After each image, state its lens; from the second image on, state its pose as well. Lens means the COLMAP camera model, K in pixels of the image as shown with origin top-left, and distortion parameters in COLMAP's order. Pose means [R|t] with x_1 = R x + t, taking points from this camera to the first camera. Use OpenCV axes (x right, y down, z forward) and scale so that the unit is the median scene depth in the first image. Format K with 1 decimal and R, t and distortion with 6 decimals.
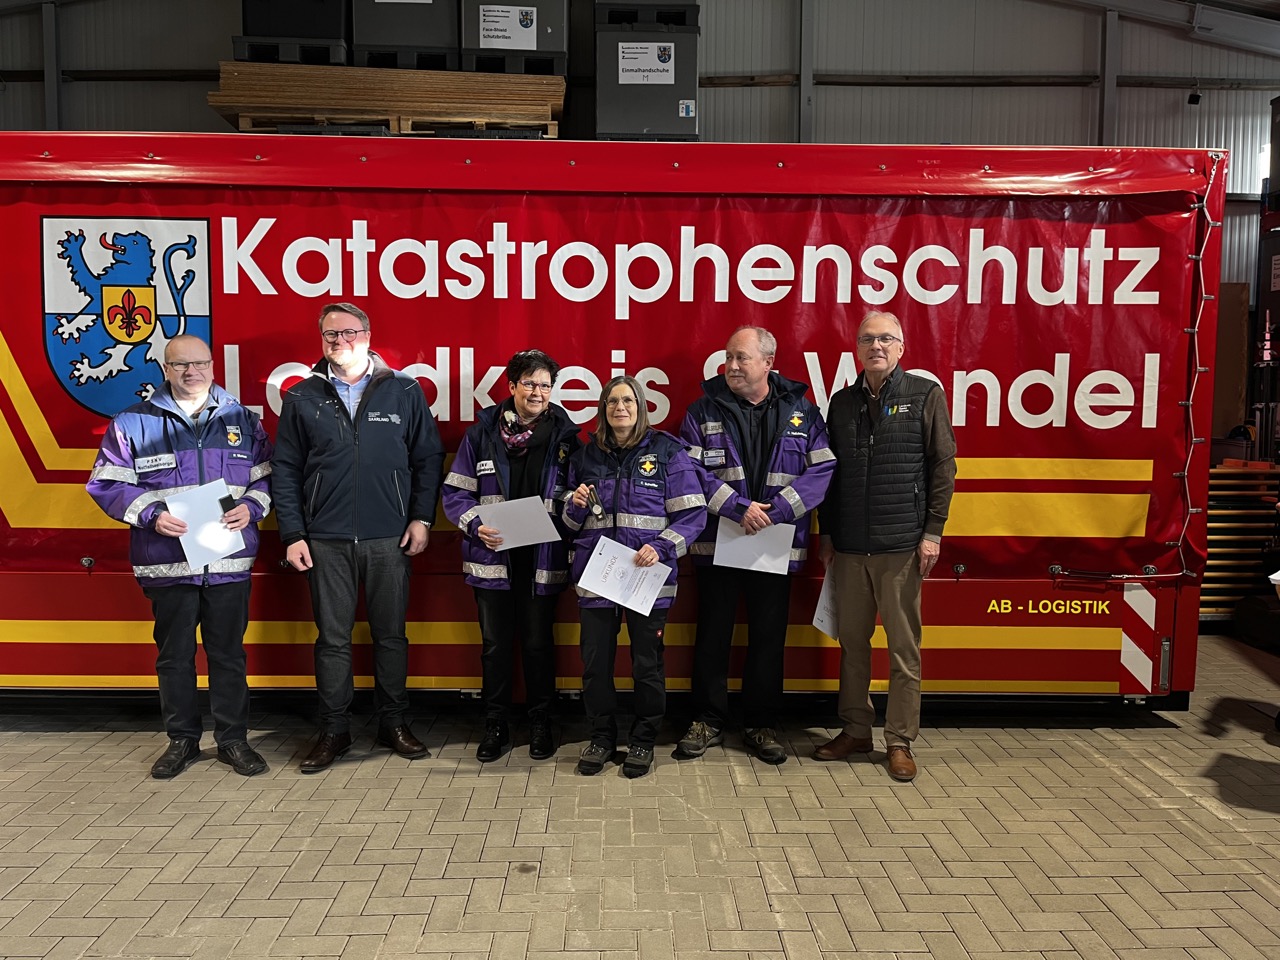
lens RADIAL K [[961.6, 0, 633.9], [0, 961.6, 481.3], [0, 0, 1]] dist [0.063746, -0.083283]
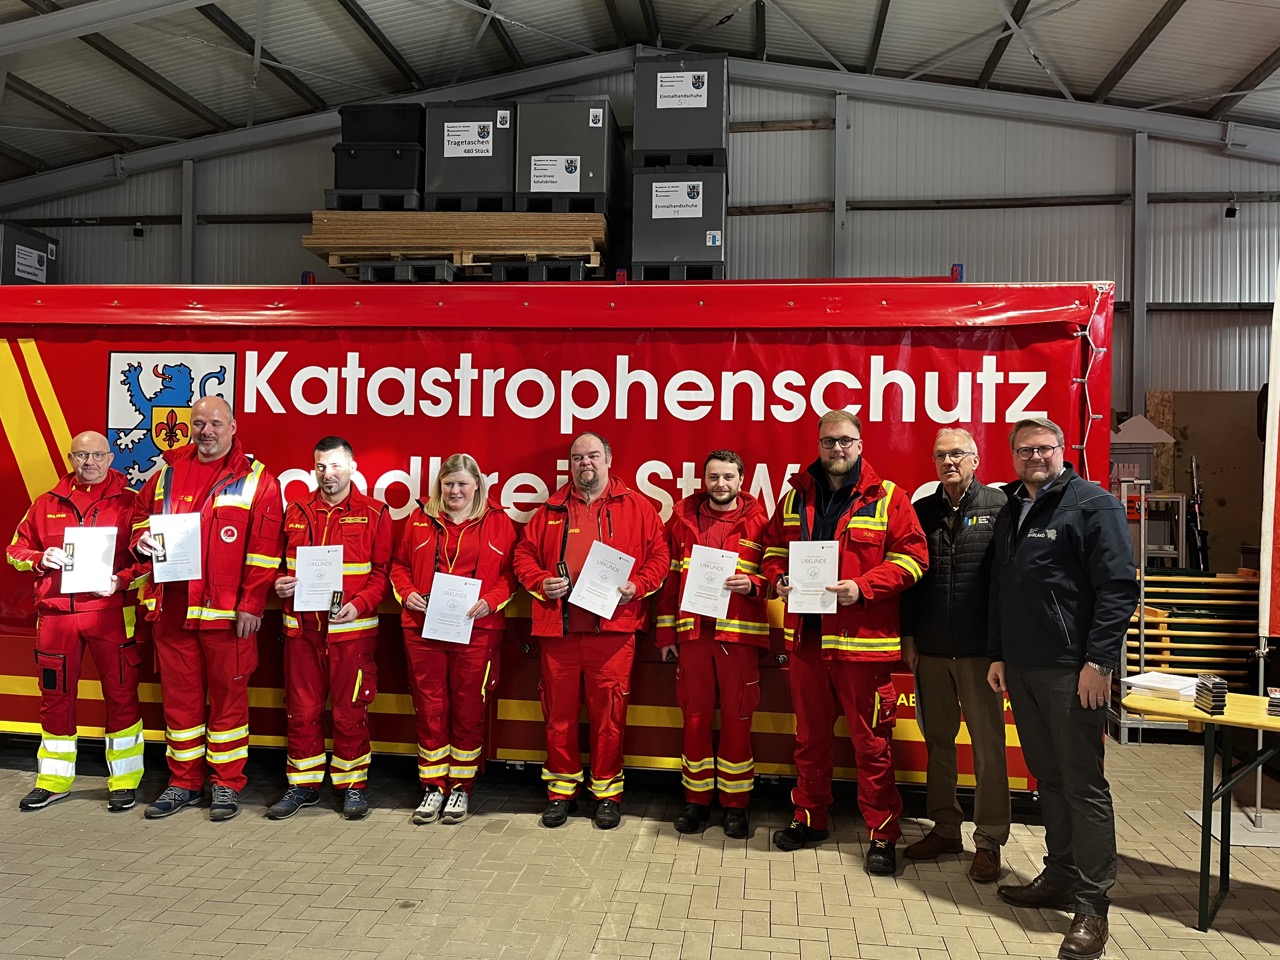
lens RADIAL K [[961.6, 0, 653.0], [0, 961.6, 483.1], [0, 0, 1]] dist [0.063746, -0.083283]
pose [[0.990637, 0.010285, -0.136137, 0.250681], [-0.023316, 0.995253, -0.094482, -0.002053], [0.134519, 0.096771, 0.986174, -0.122608]]
